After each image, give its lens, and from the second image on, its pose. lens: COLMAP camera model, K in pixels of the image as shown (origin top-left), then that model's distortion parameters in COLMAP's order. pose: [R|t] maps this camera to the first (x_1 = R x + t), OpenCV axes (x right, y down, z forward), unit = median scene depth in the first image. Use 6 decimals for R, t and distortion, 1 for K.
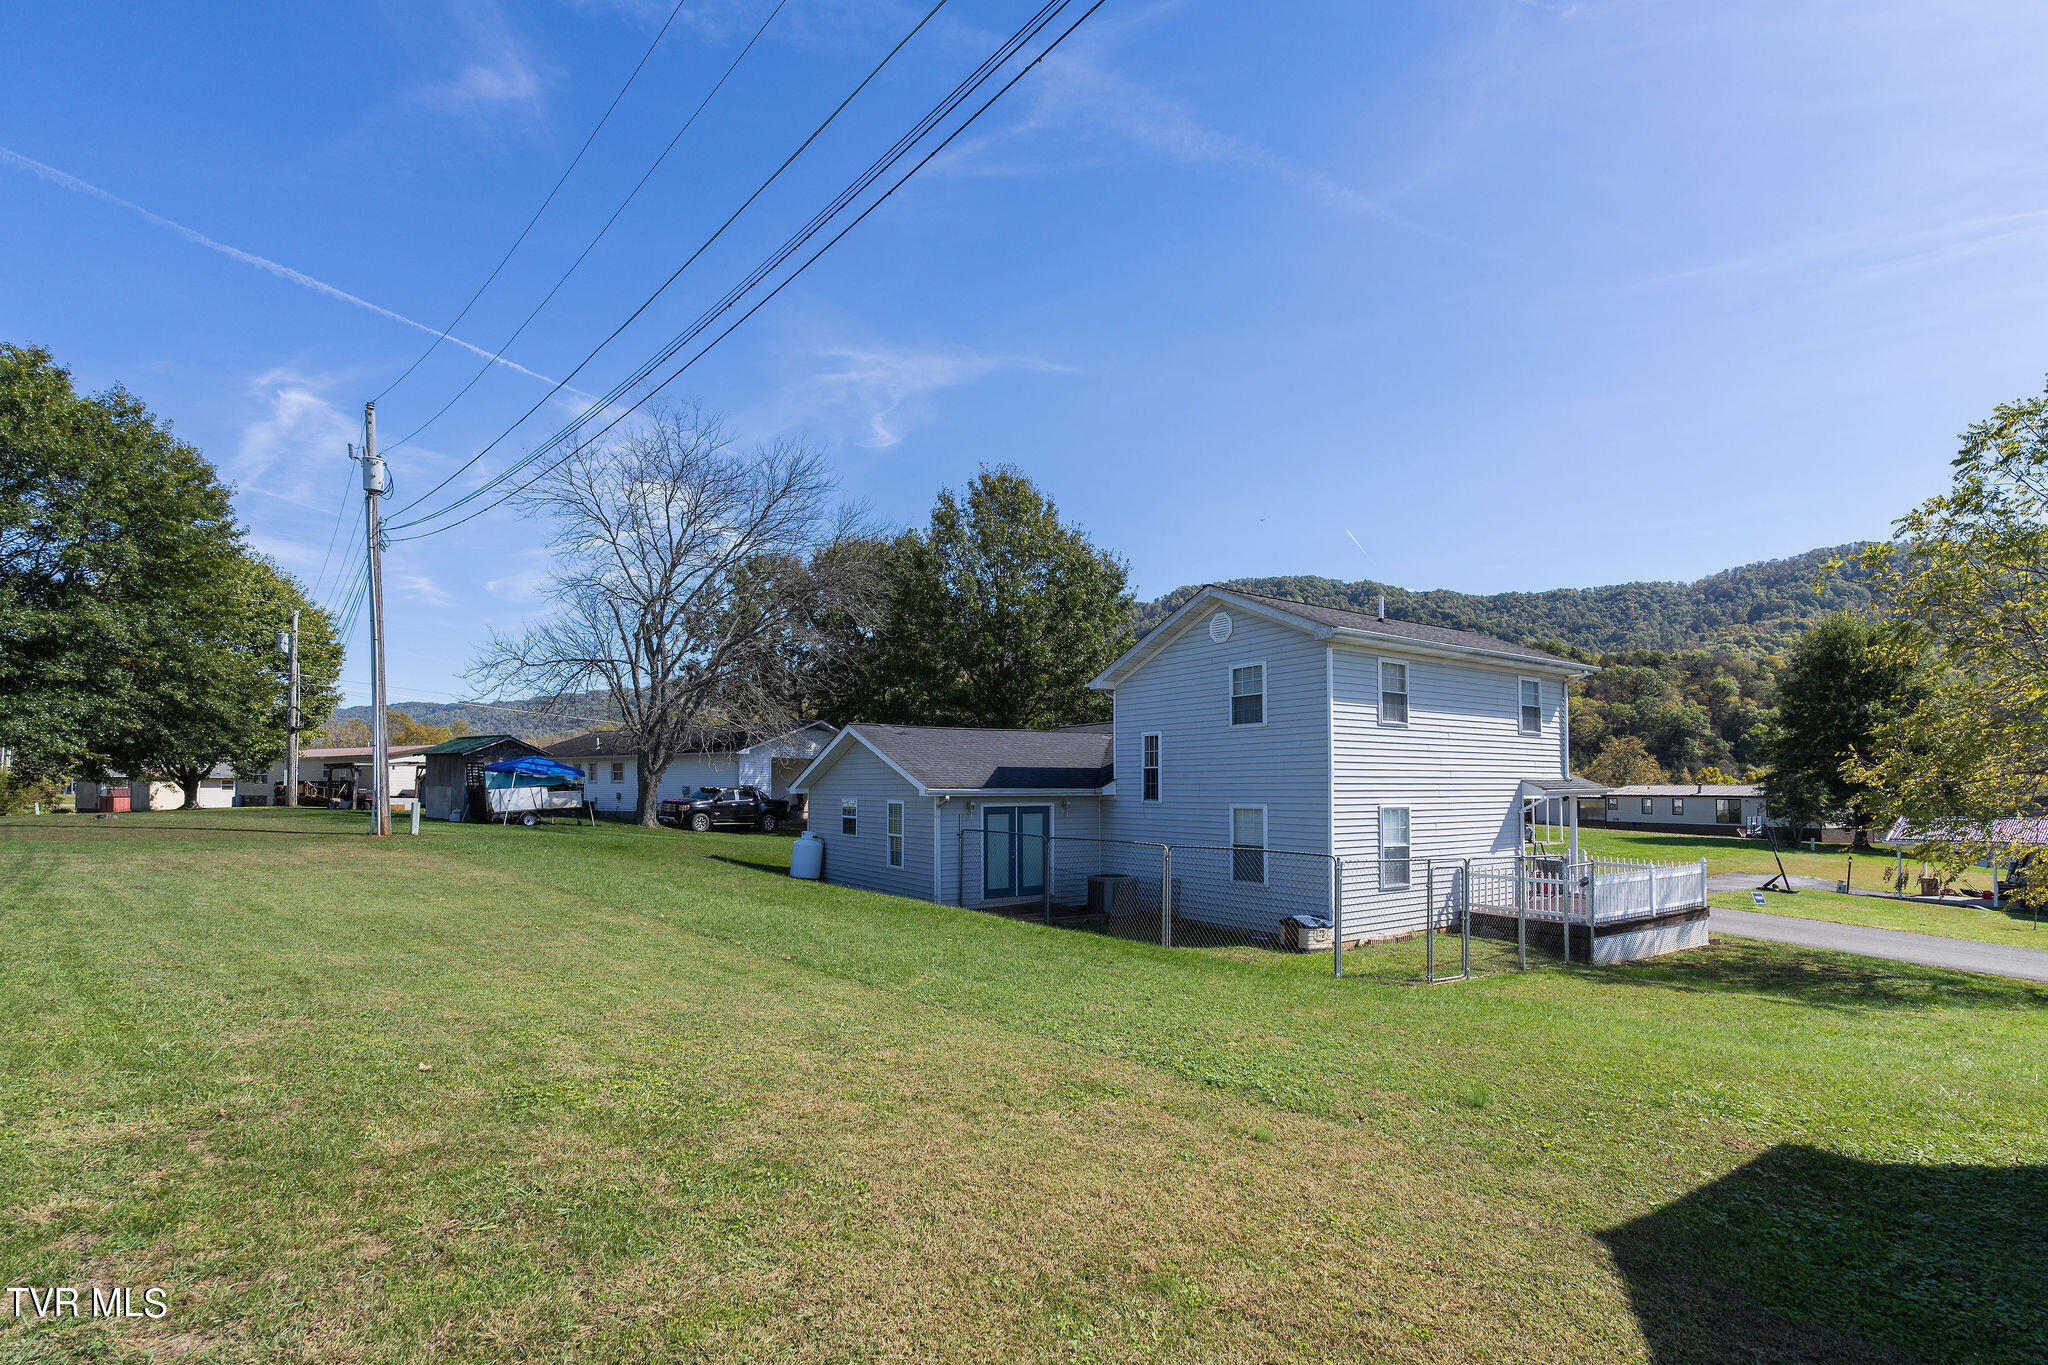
lens RADIAL K [[915.4, 0, 1024.4], [0, 915.4, 730.1], [0, 0, 1]] dist [-0.003671, -0.000067]
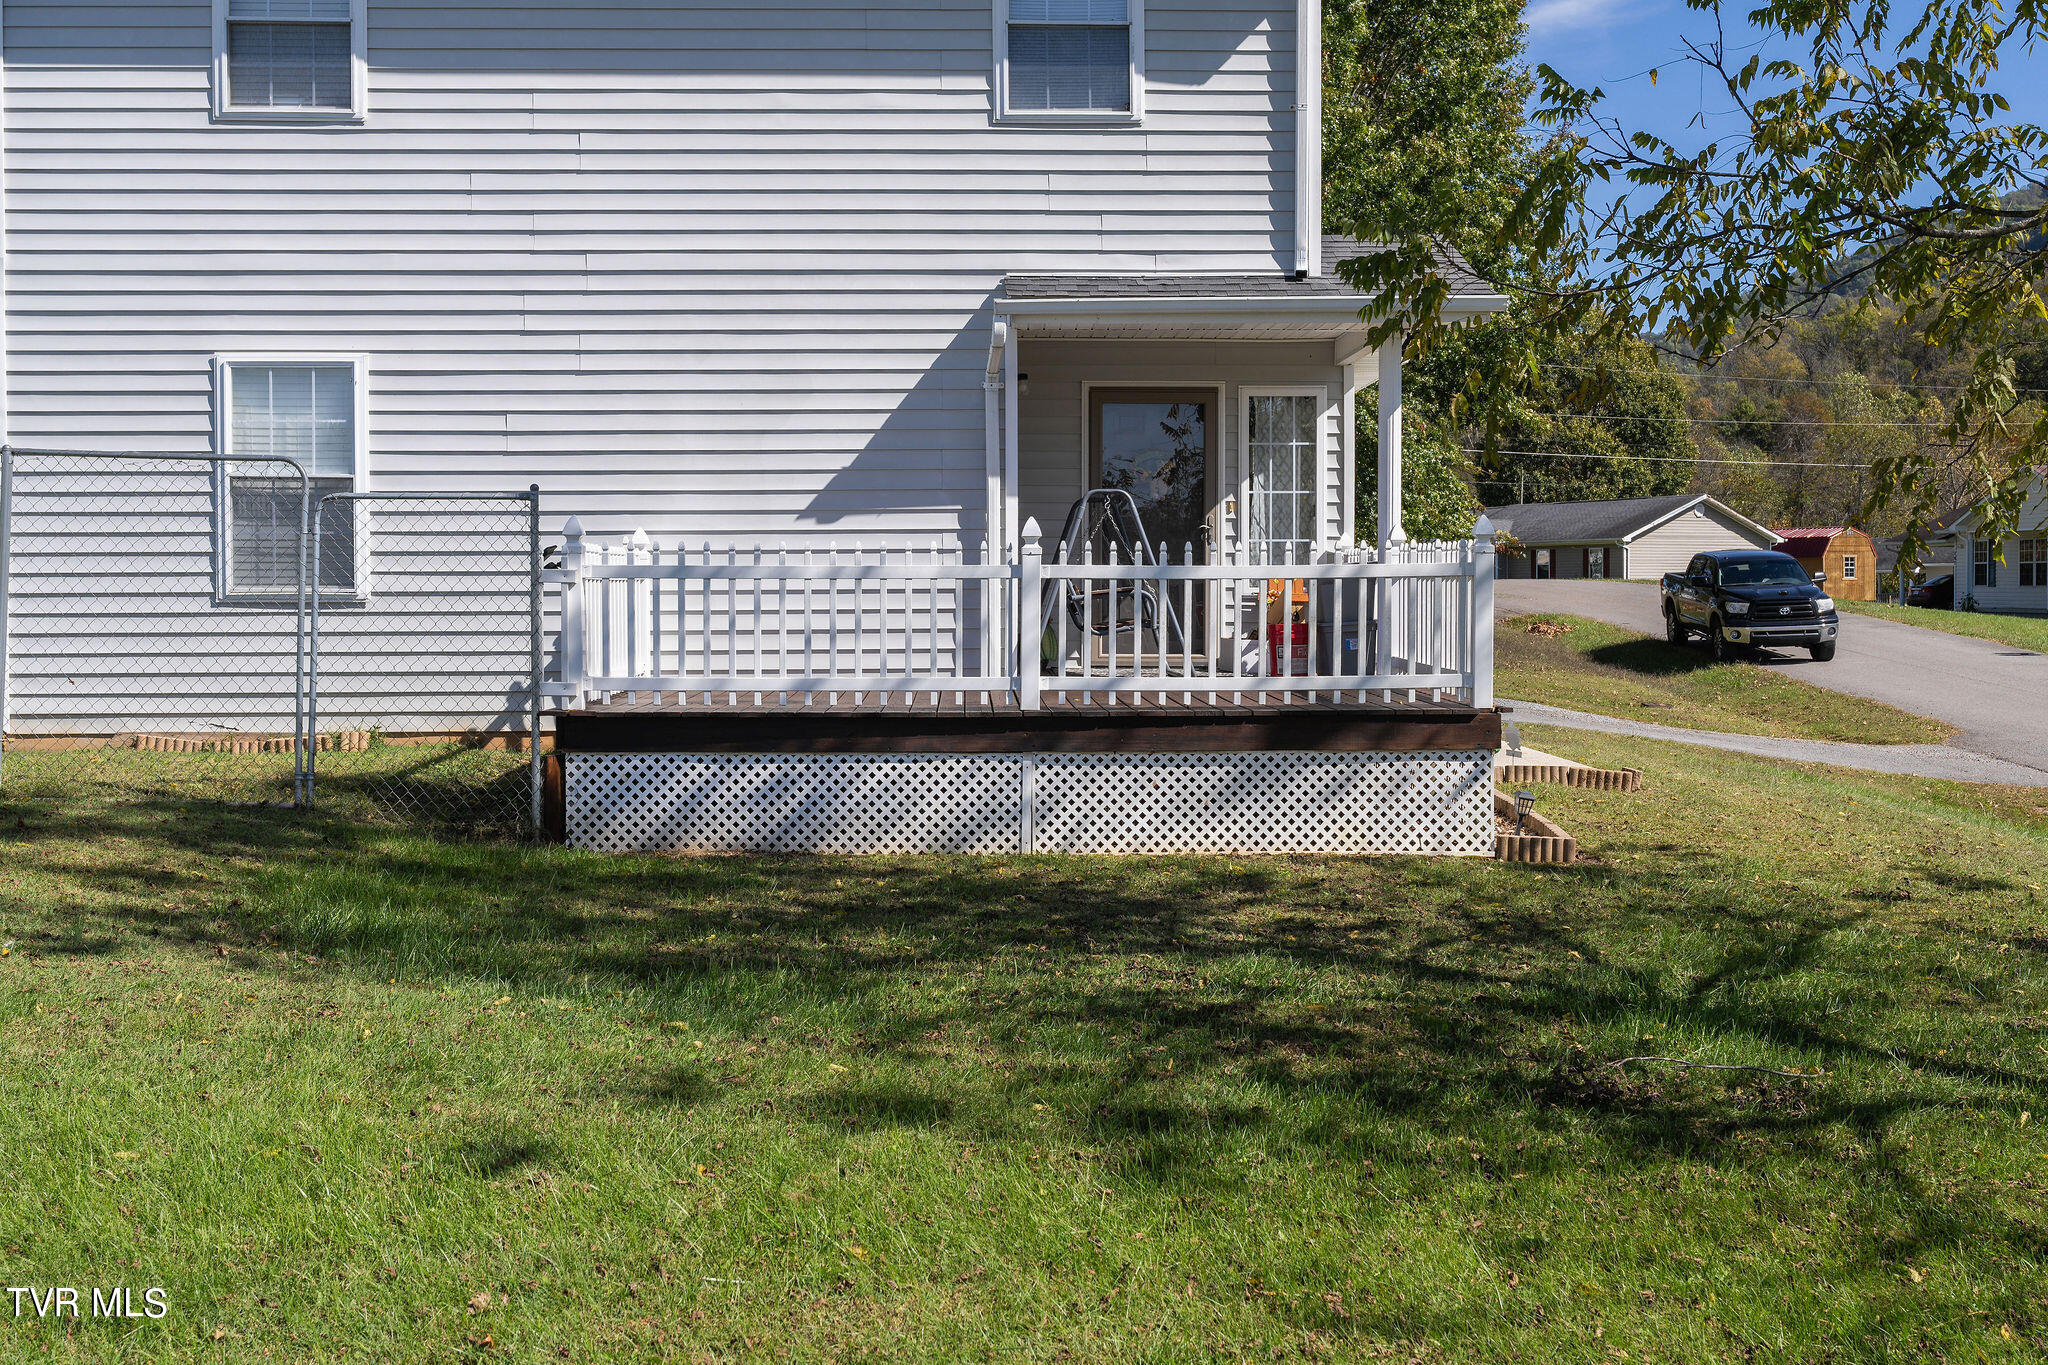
lens RADIAL K [[2119.5, 0, 1024.3], [0, 2119.5, 612.0], [0, 0, 1]] dist [0.012796, 0.005652]
pose [[0.844711, 0.001792, -0.535220, 0.843849], [0.037558, 0.997331, 0.062614, 0.109899], [0.533903, -0.072993, 0.842389, 0.378459]]
